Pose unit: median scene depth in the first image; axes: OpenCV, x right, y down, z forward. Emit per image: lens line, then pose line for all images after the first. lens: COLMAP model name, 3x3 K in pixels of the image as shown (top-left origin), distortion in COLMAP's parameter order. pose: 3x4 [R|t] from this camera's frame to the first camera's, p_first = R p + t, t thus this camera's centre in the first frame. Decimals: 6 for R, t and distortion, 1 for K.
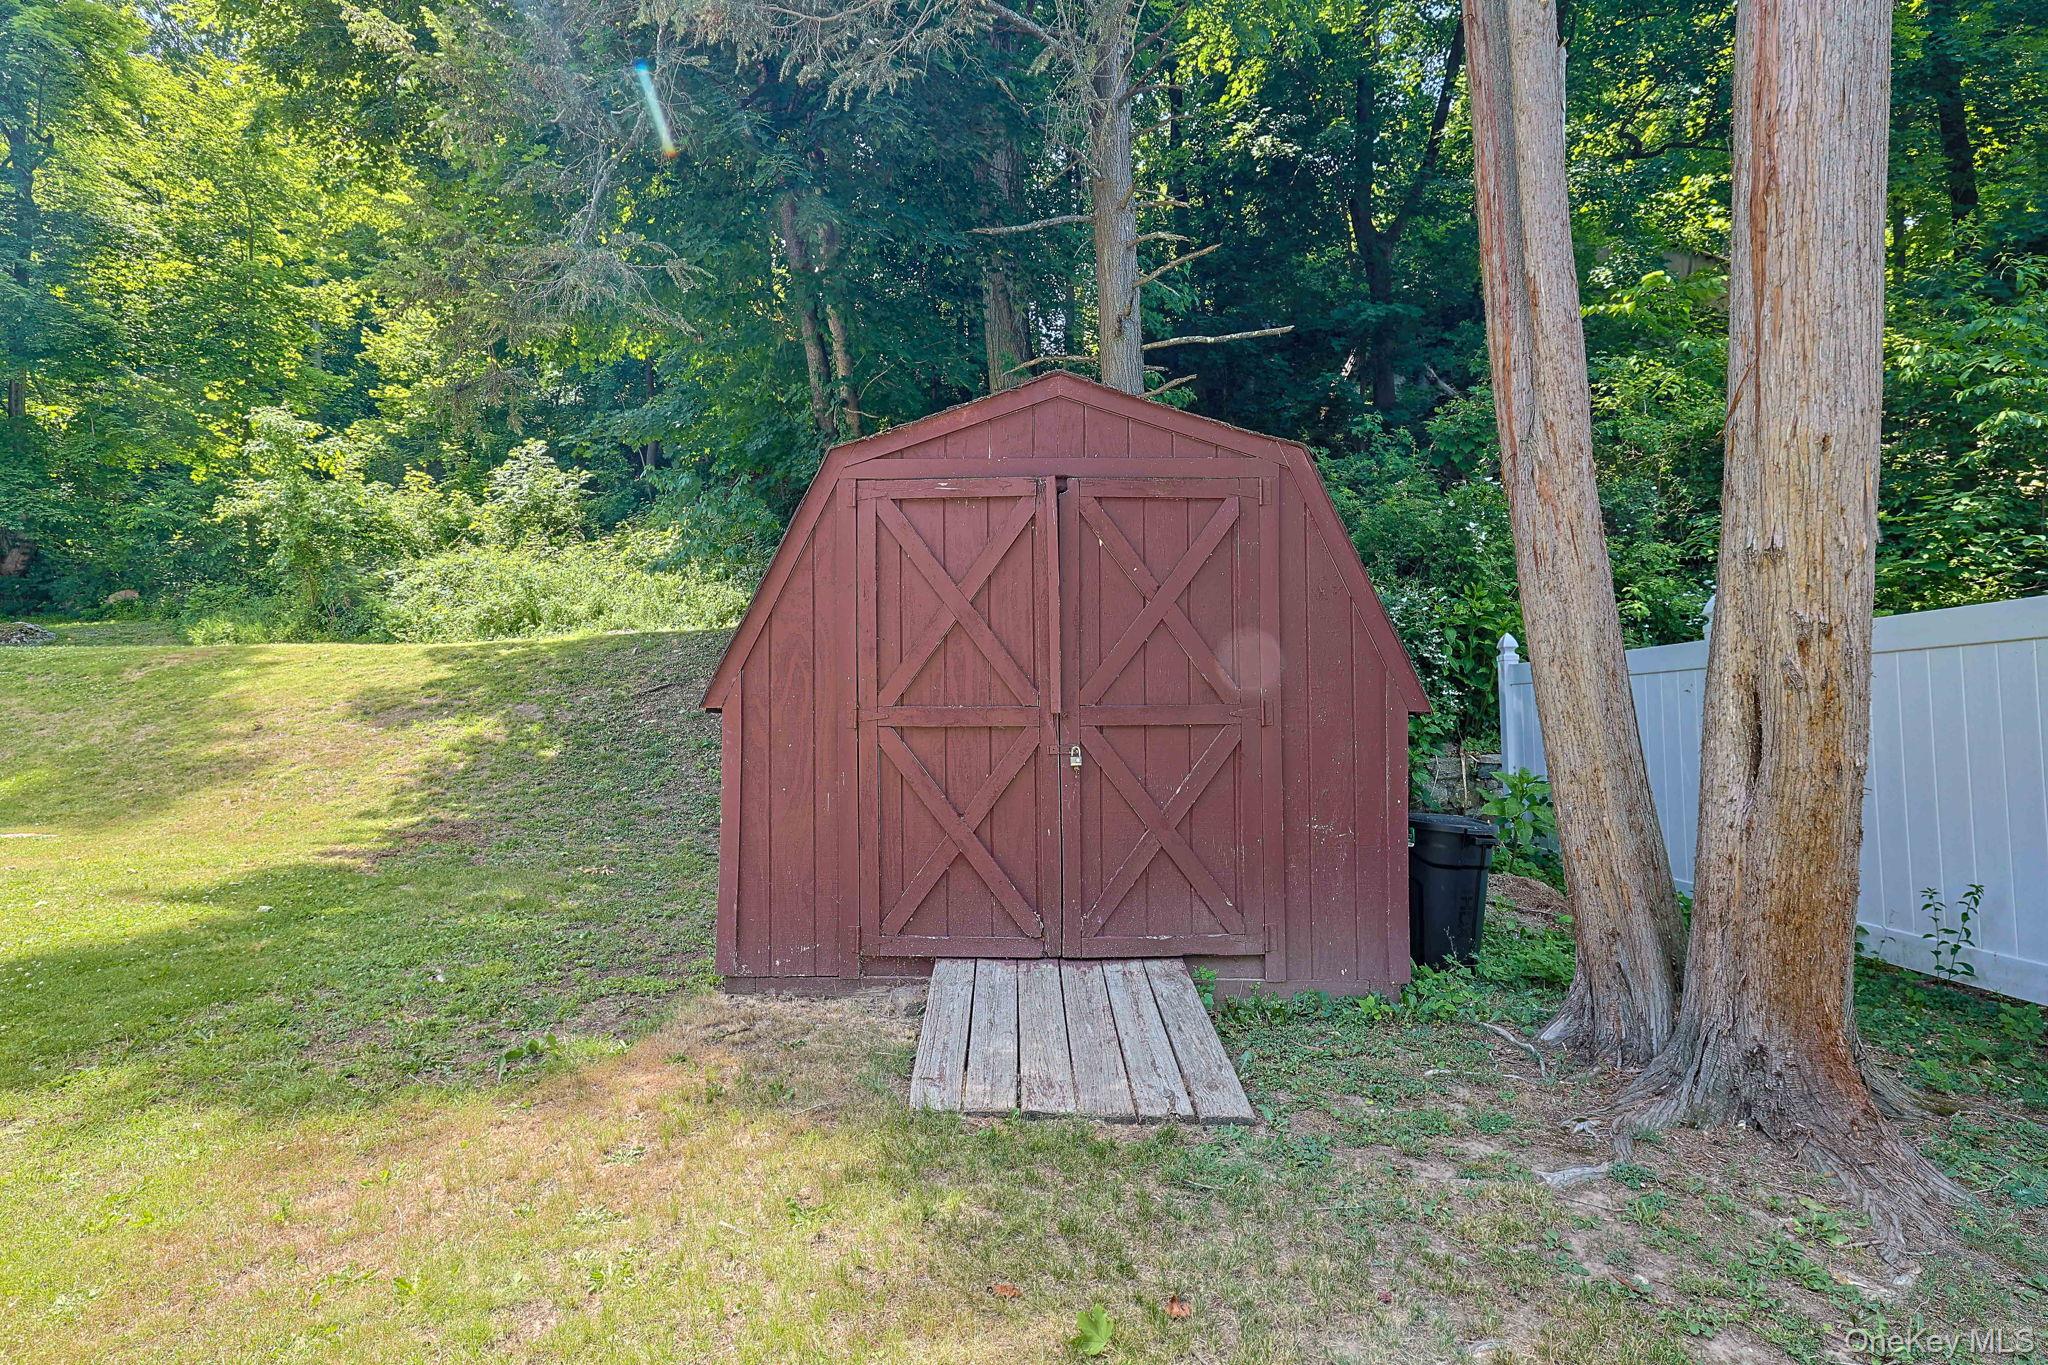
lens RADIAL K [[906.3, 0, 1024.5], [0, 906.3, 686.9], [0, 0, 1]] dist [-0.002447, 0.000576]
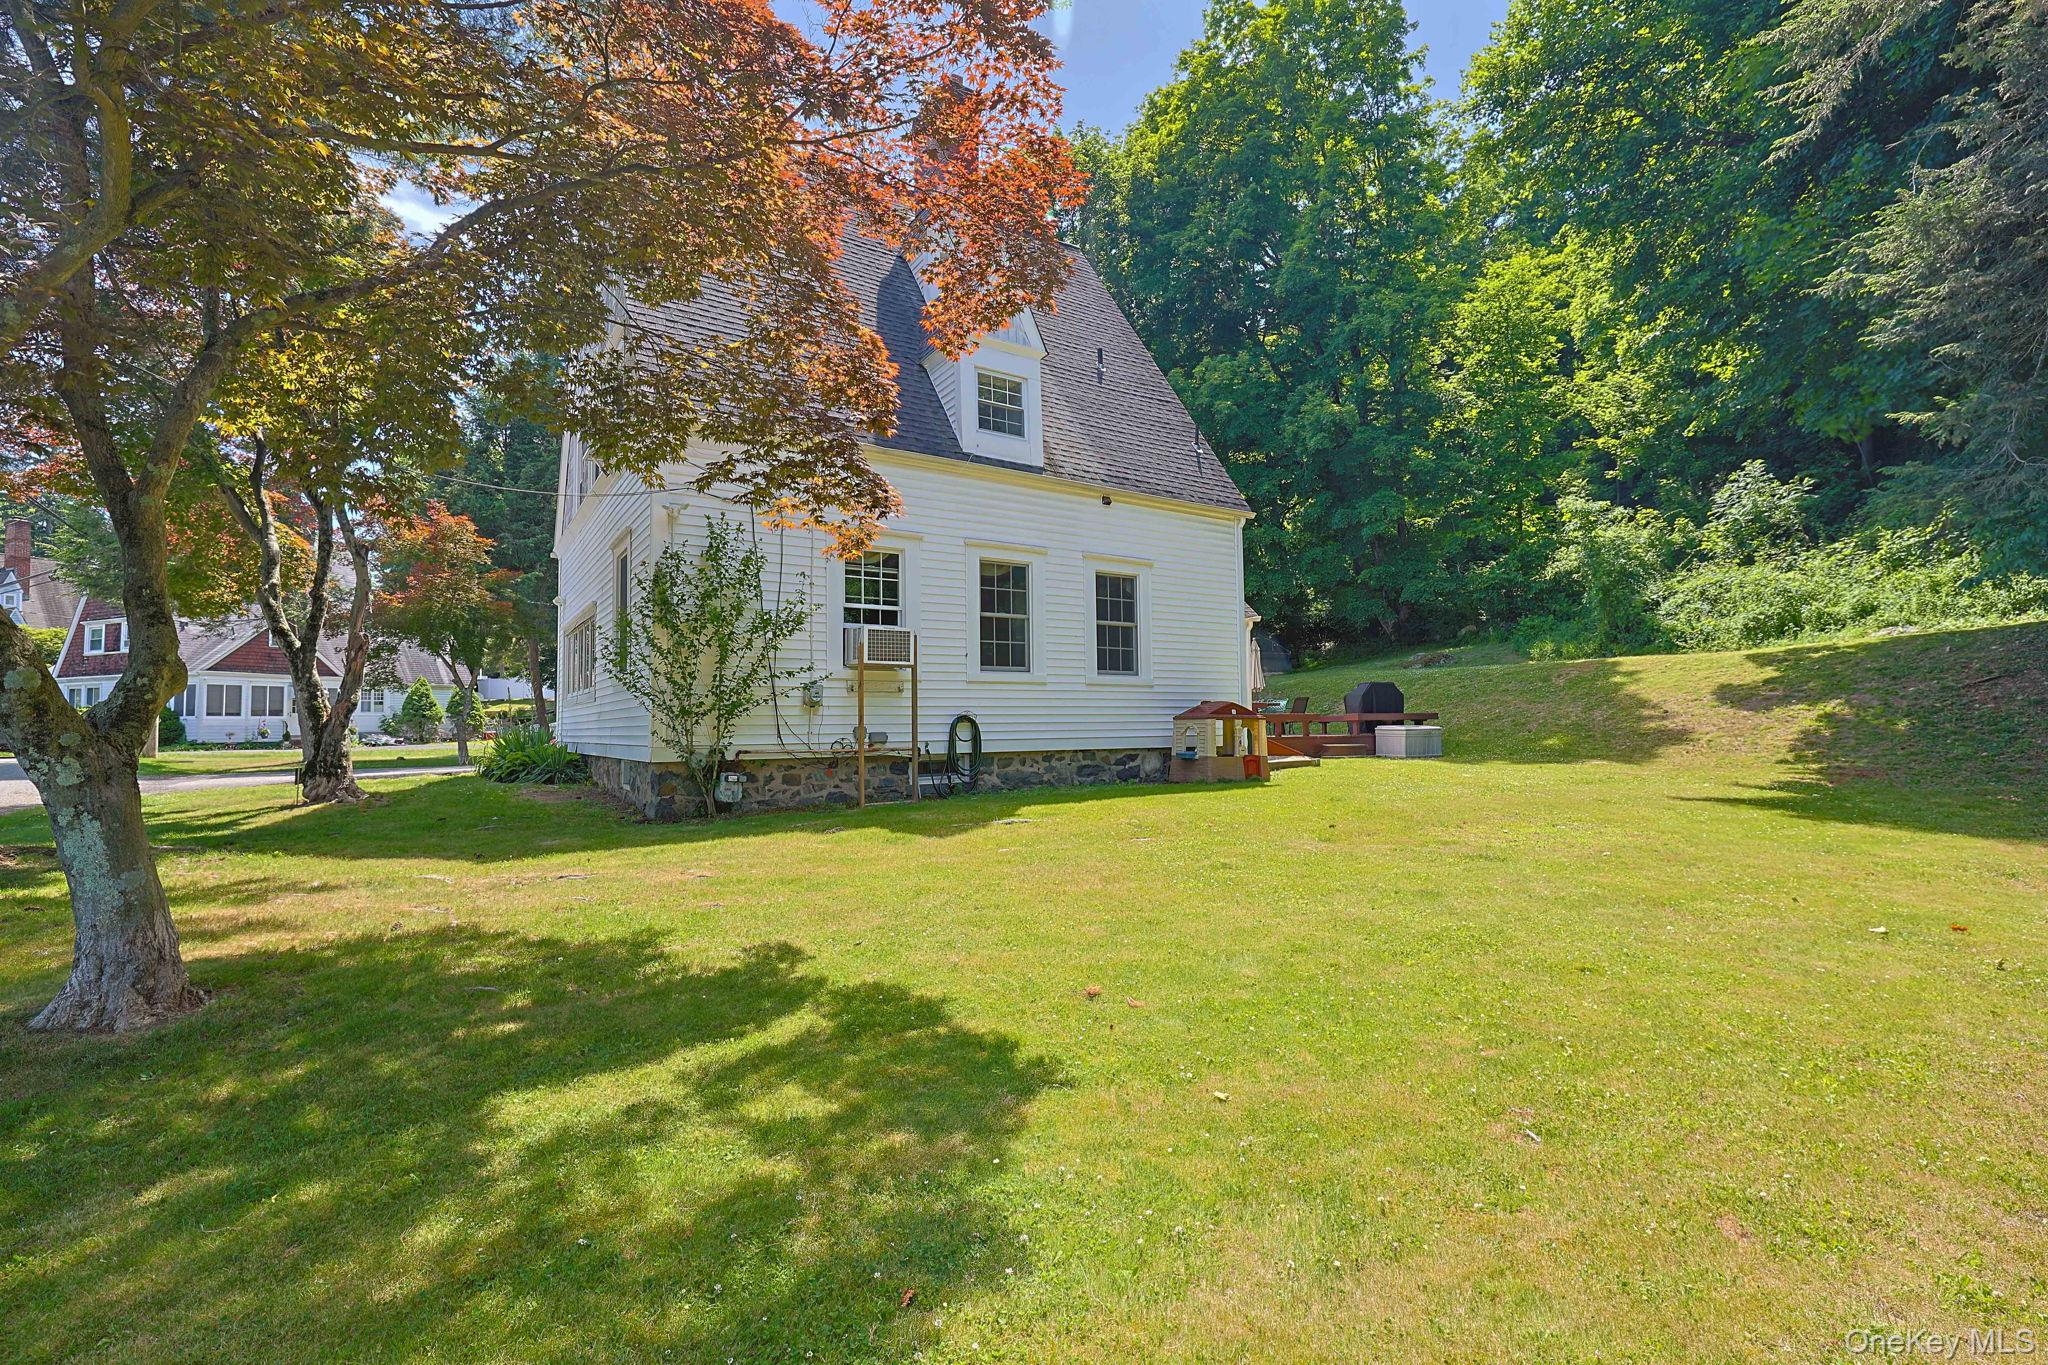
lens RADIAL K [[906.3, 0, 1031.0], [0, 906.3, 695.3], [0, 0, 1]] dist [-0.002447, 0.000576]
pose [[0.467428, -0.019960, -0.883806, 0.056797], [0.043597, 0.999049, 0.000495, -0.022478], [0.882956, -0.038762, 0.467853, -0.501442]]
